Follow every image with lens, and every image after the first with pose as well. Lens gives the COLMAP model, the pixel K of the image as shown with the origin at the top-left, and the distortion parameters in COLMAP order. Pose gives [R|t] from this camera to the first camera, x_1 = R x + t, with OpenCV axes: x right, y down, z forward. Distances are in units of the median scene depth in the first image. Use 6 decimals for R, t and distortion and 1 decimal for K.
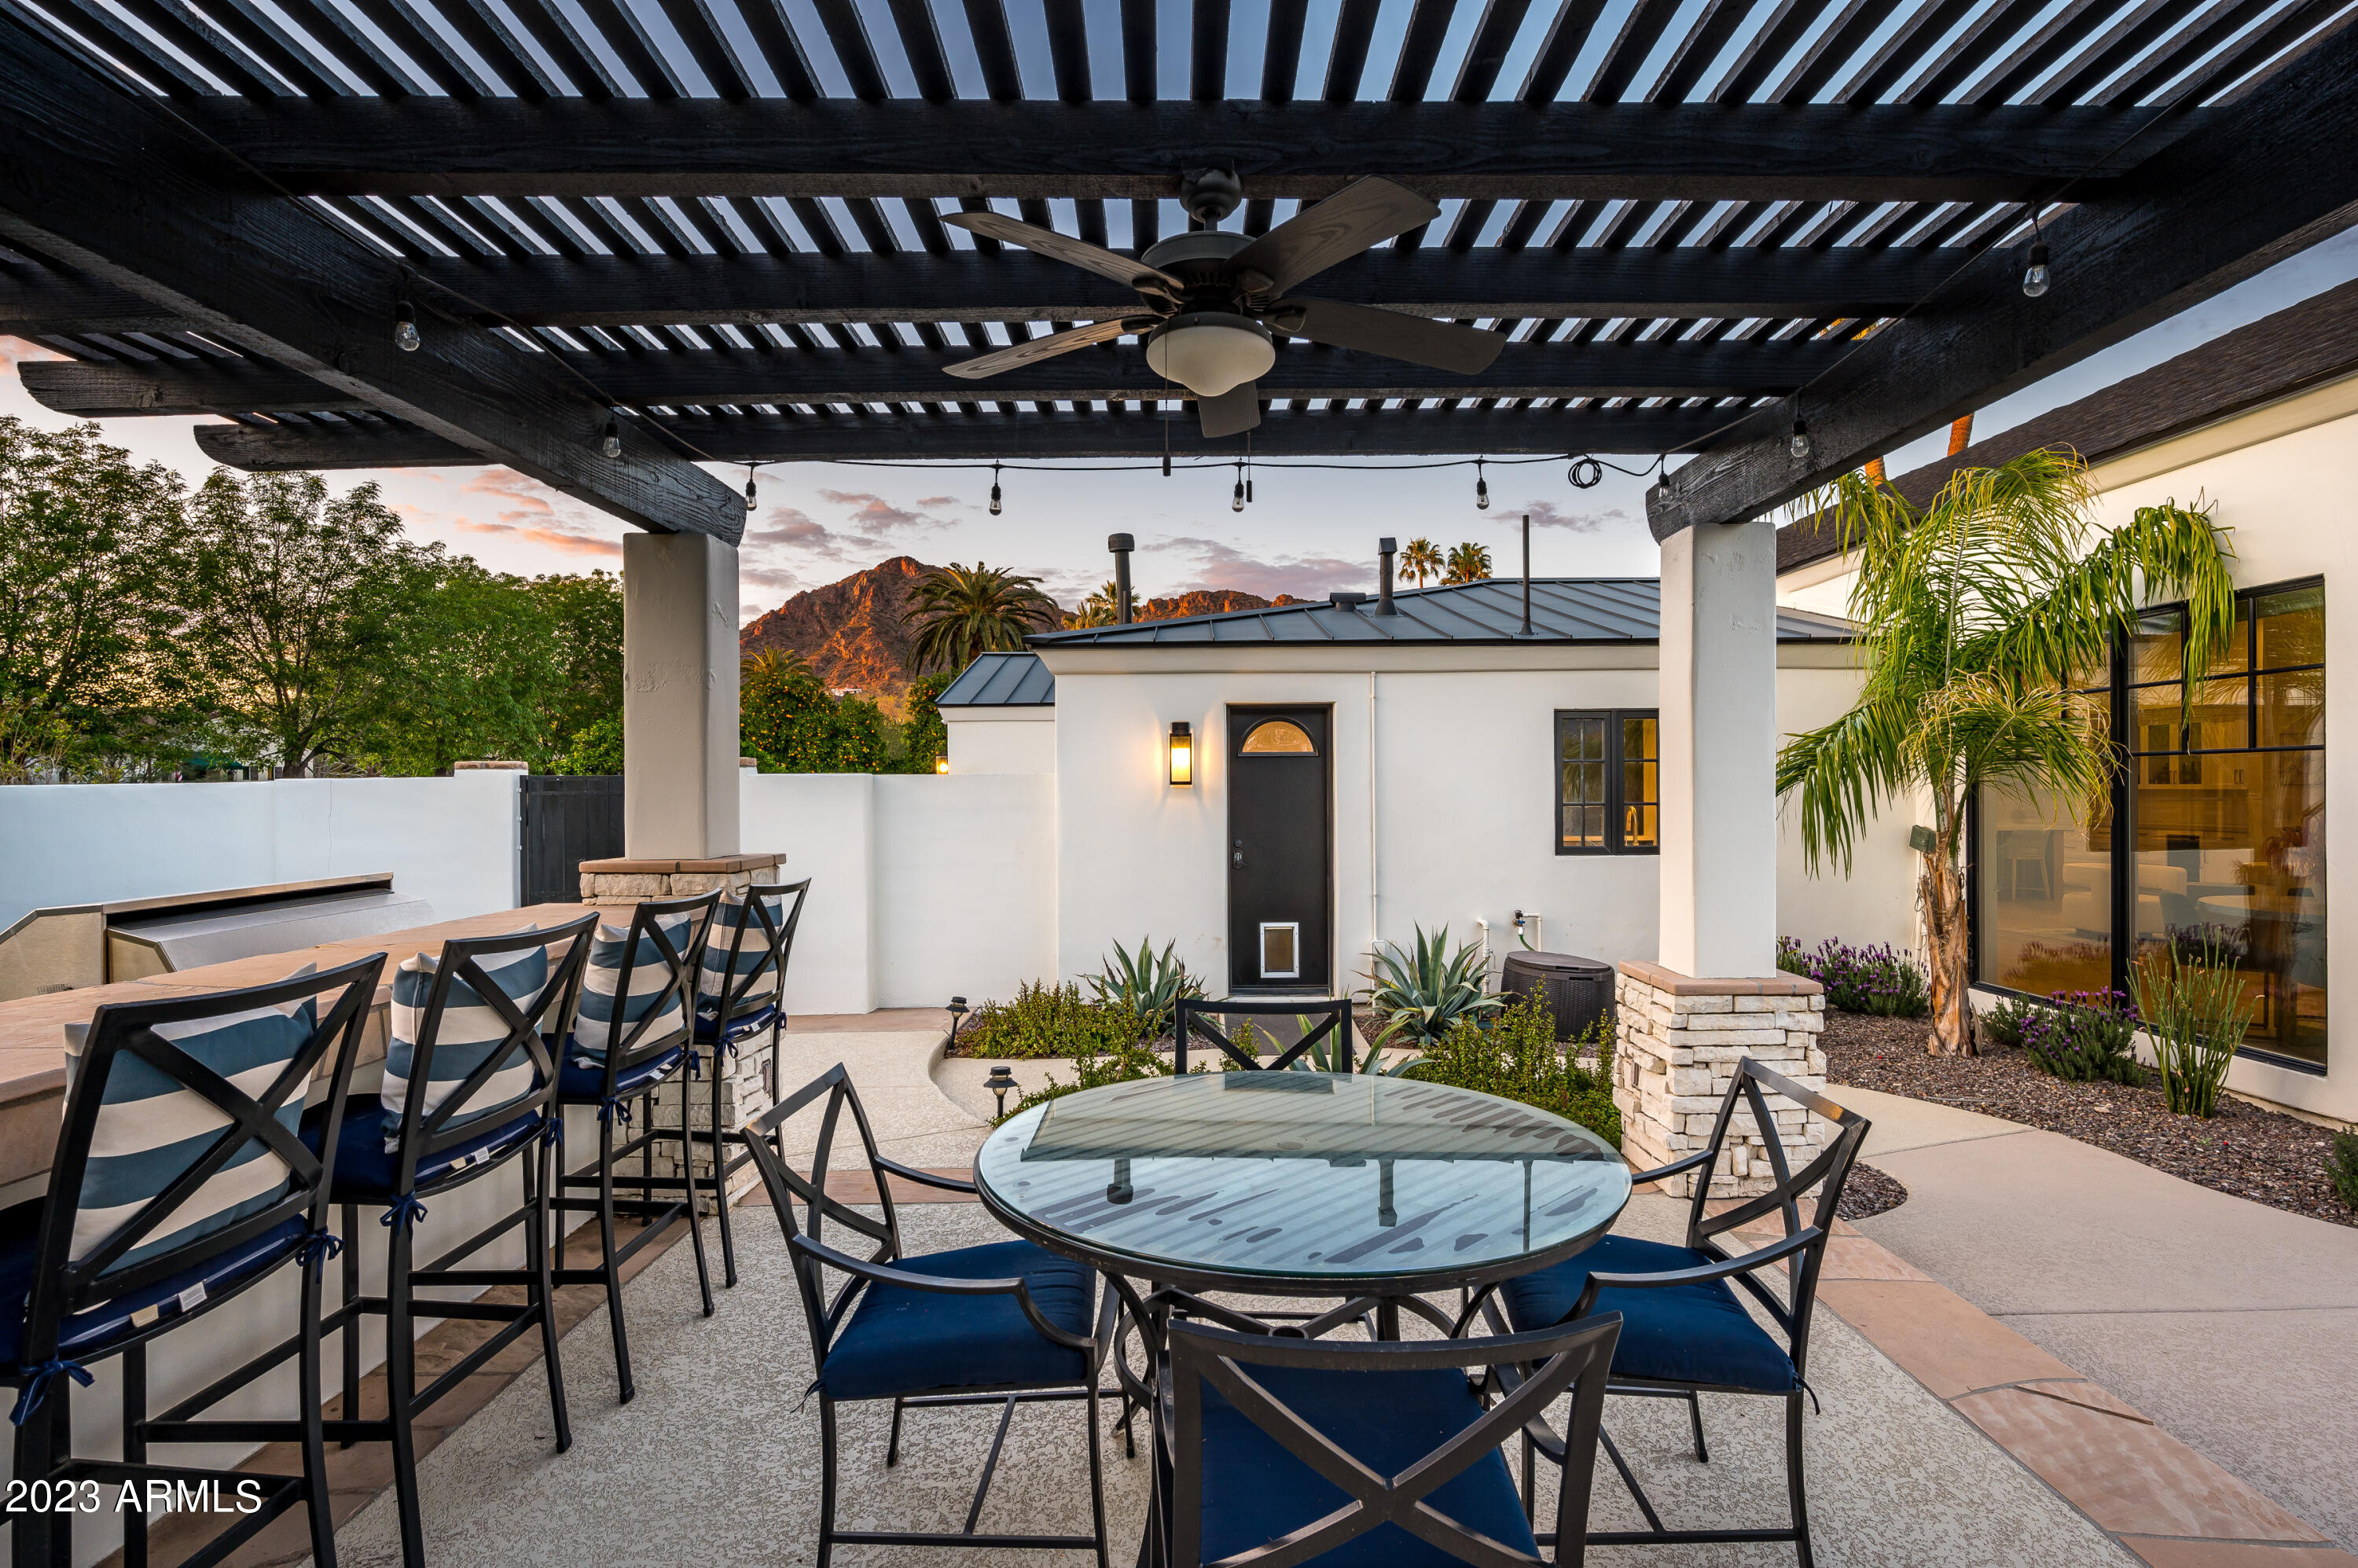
lens RADIAL K [[1149.9, 0, 1189.9], [0, 1149.9, 796.2], [0, 0, 1]] dist [0.003578, 0.000470]
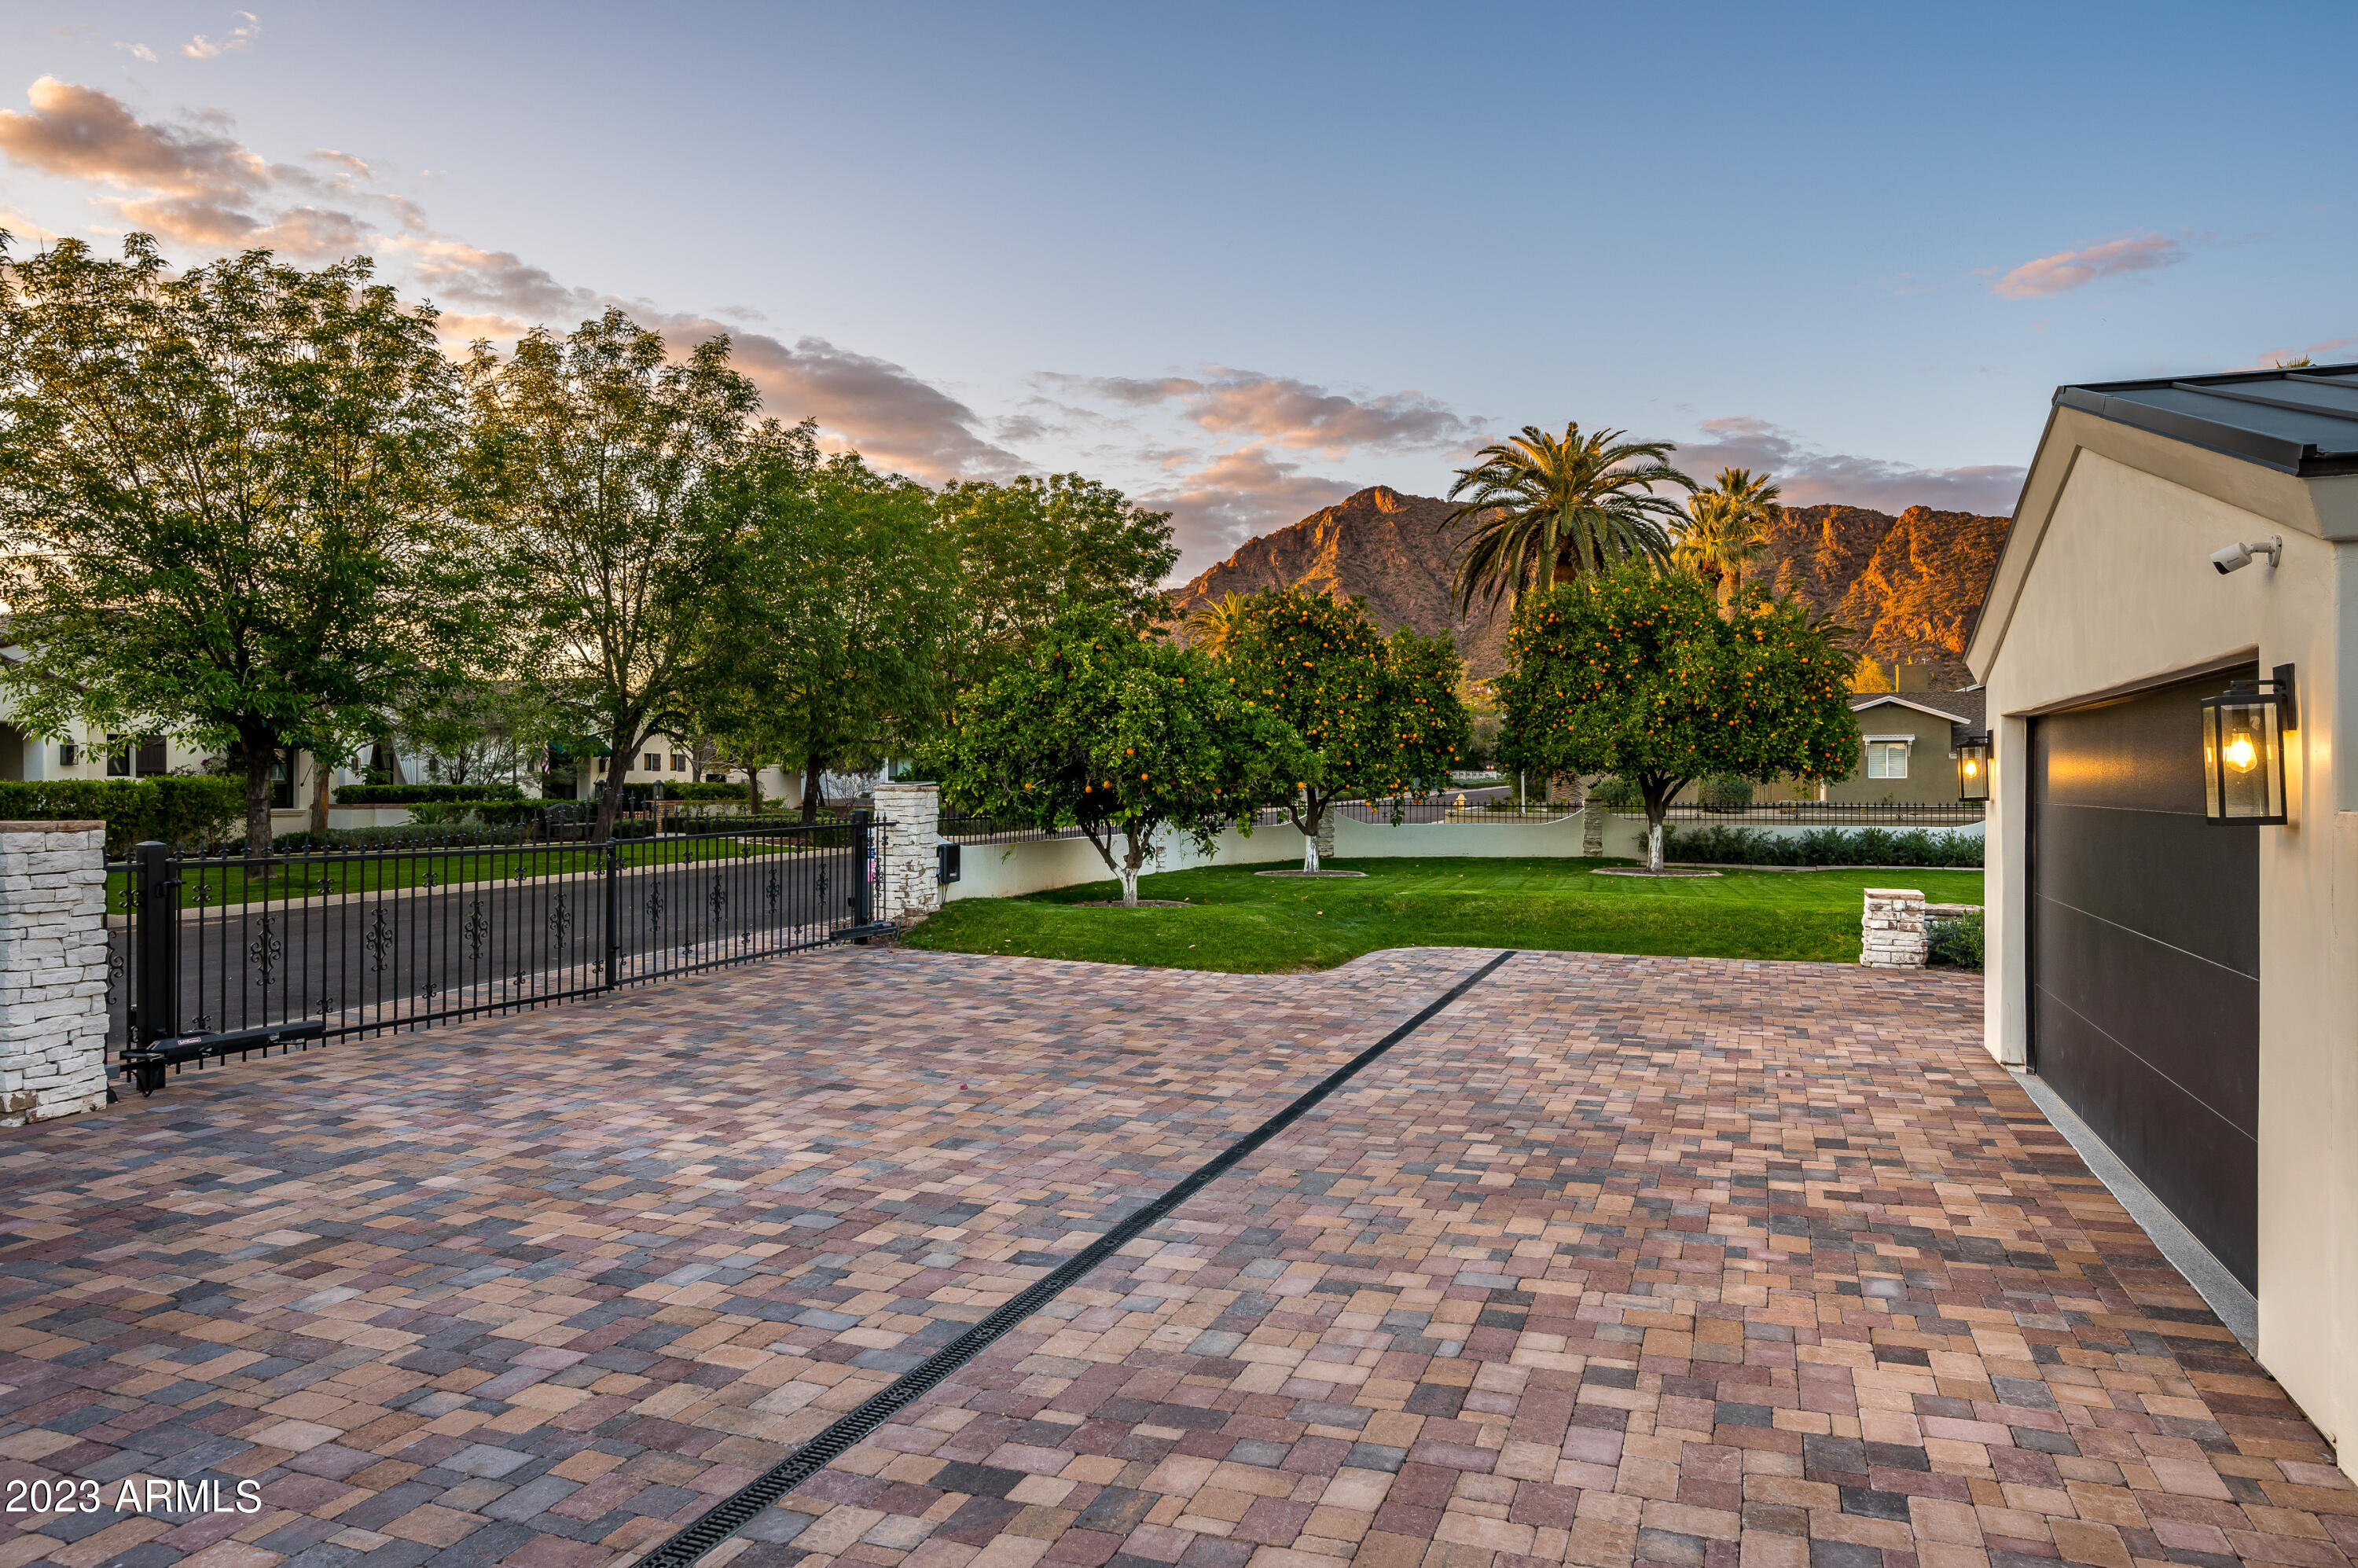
lens RADIAL K [[1495.3, 0, 1190.9], [0, 1495.3, 798.1], [0, 0, 1]] dist [0.004701, 0.000347]
pose [[0.934000, 0.011925, -0.357073, -0.162585], [-0.010759, 0.999928, 0.005251, -0.008070], [0.357110, -0.001063, 0.934062, 0.341534]]
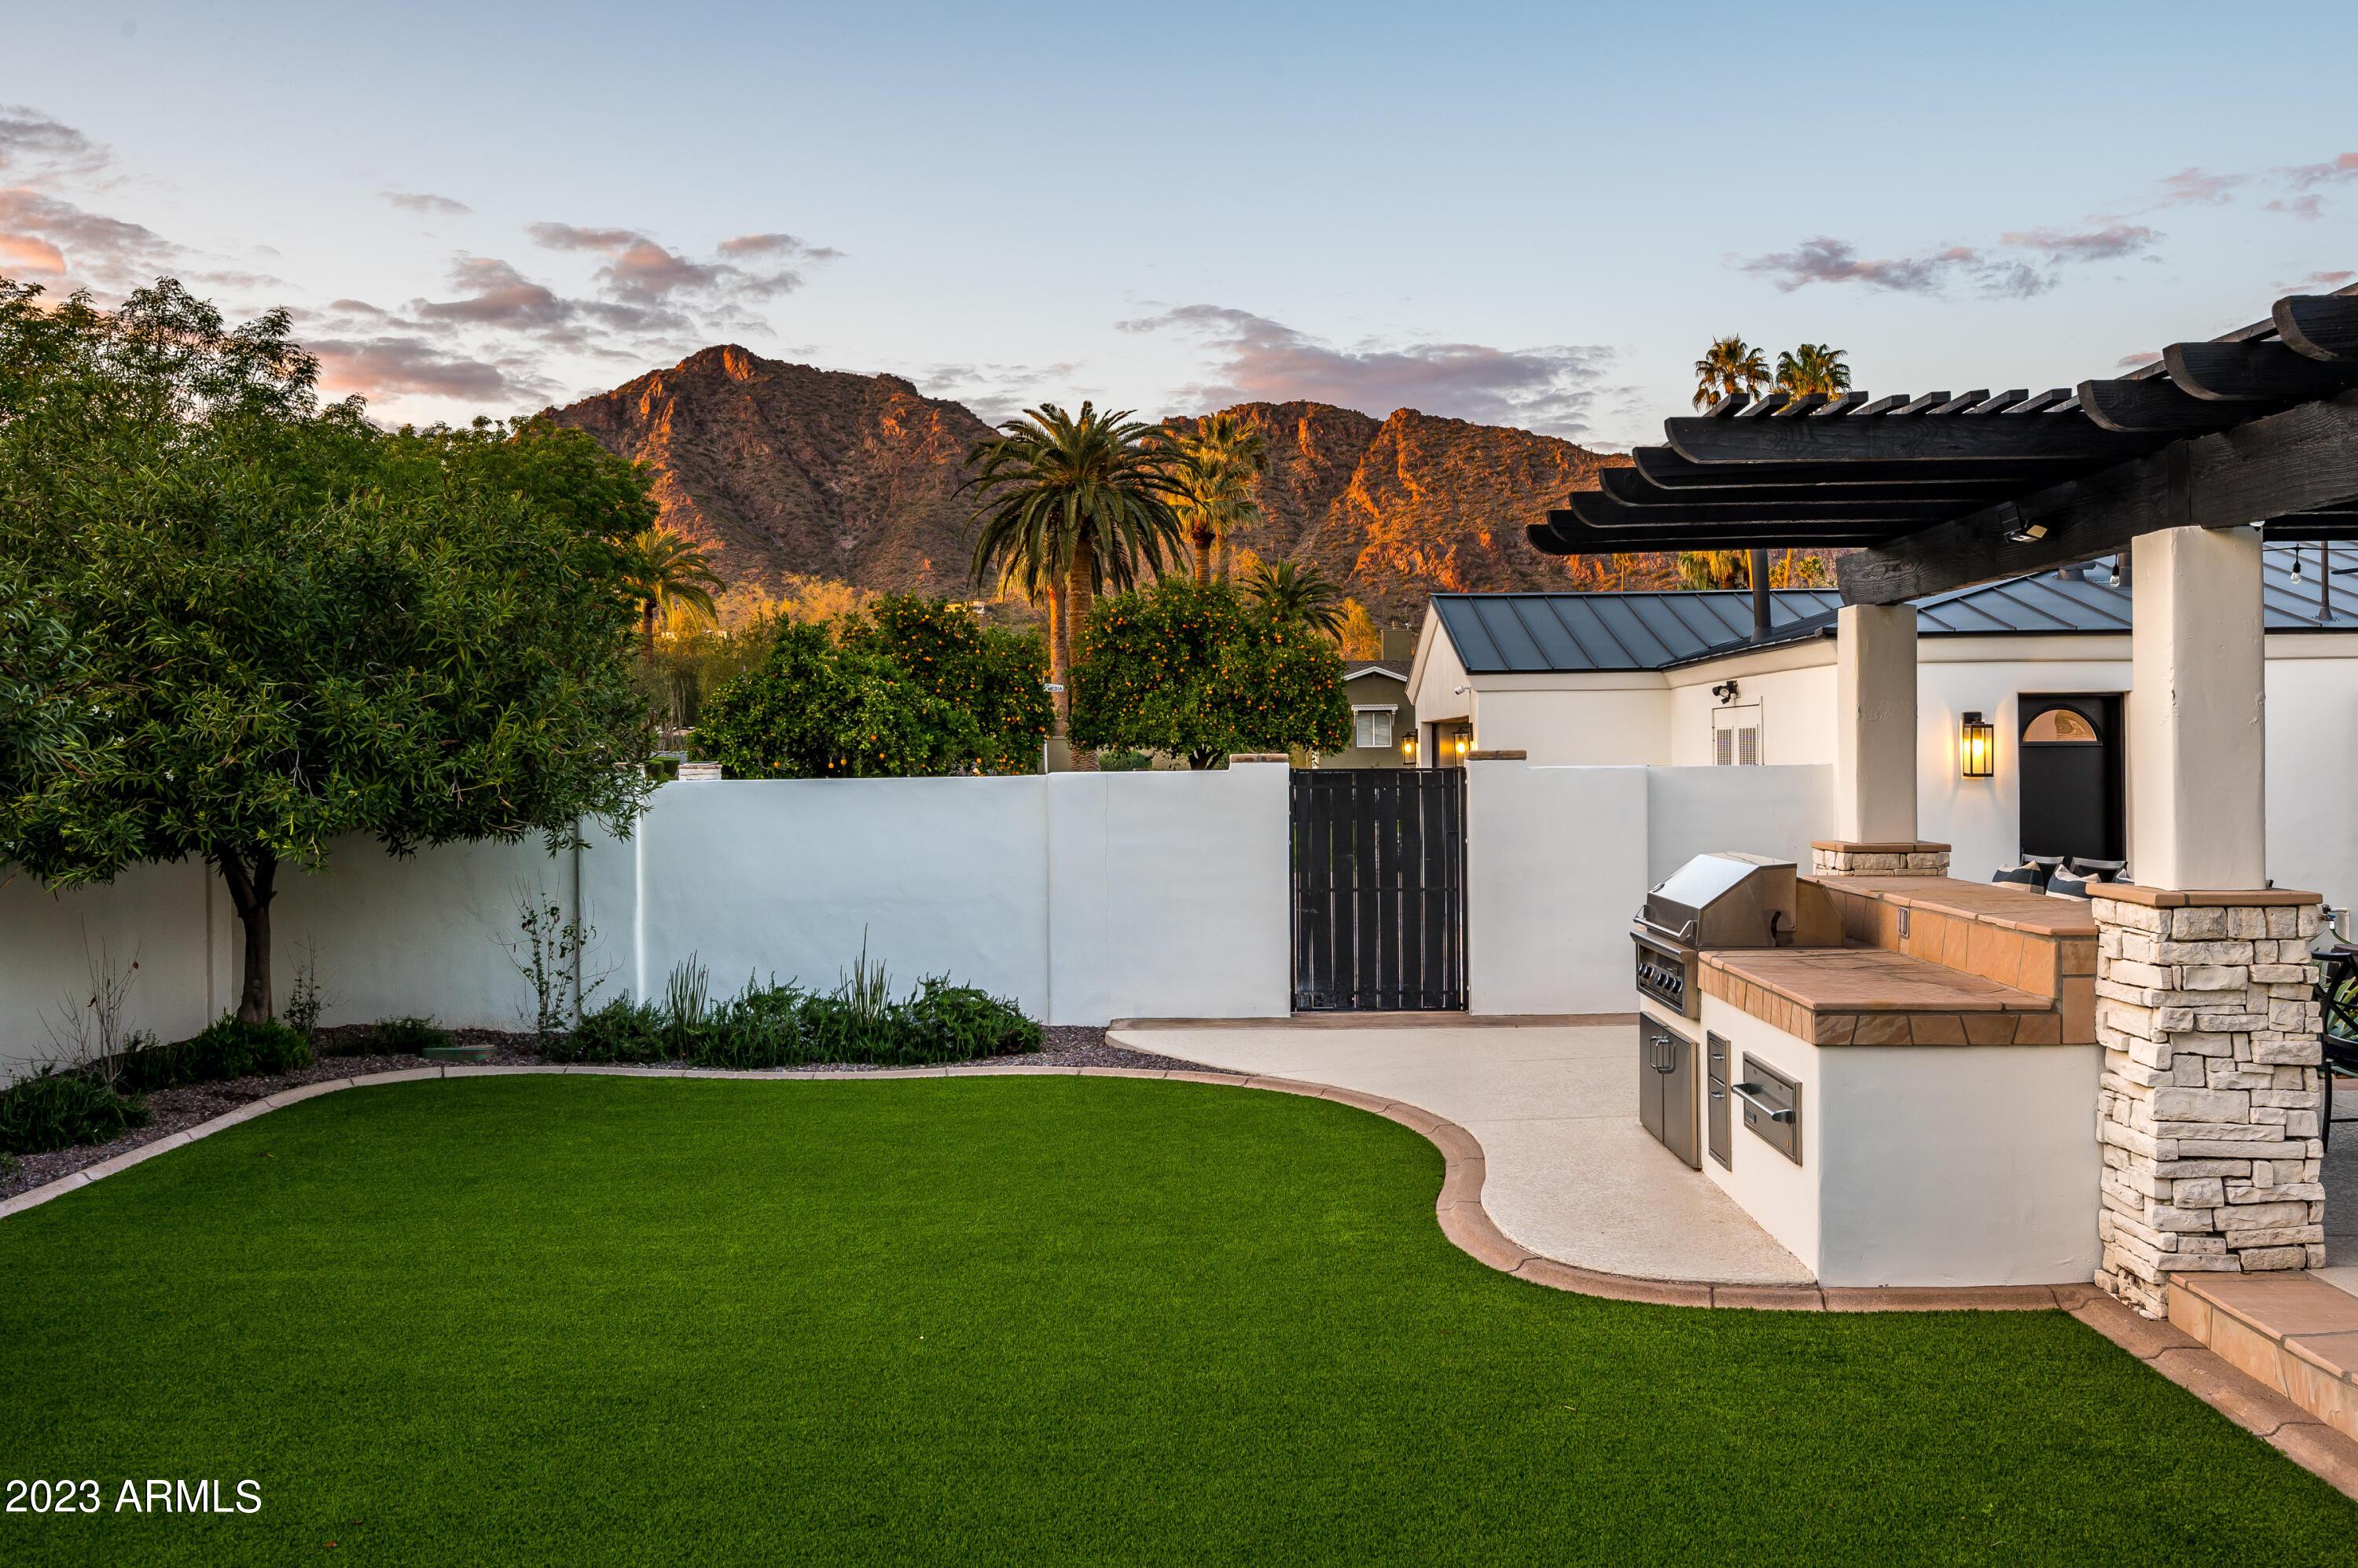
lens RADIAL K [[2058.1, 0, 1194.1], [0, 2058.1, 761.0], [0, 0, 1]] dist [0.000139, -0.015237]
pose [[0.999831, -0.002195, -0.018262, -0.200040], [0.002126, 0.999991, -0.003798, -0.005655], [0.018270, 0.003758, 0.999826, -0.236778]]
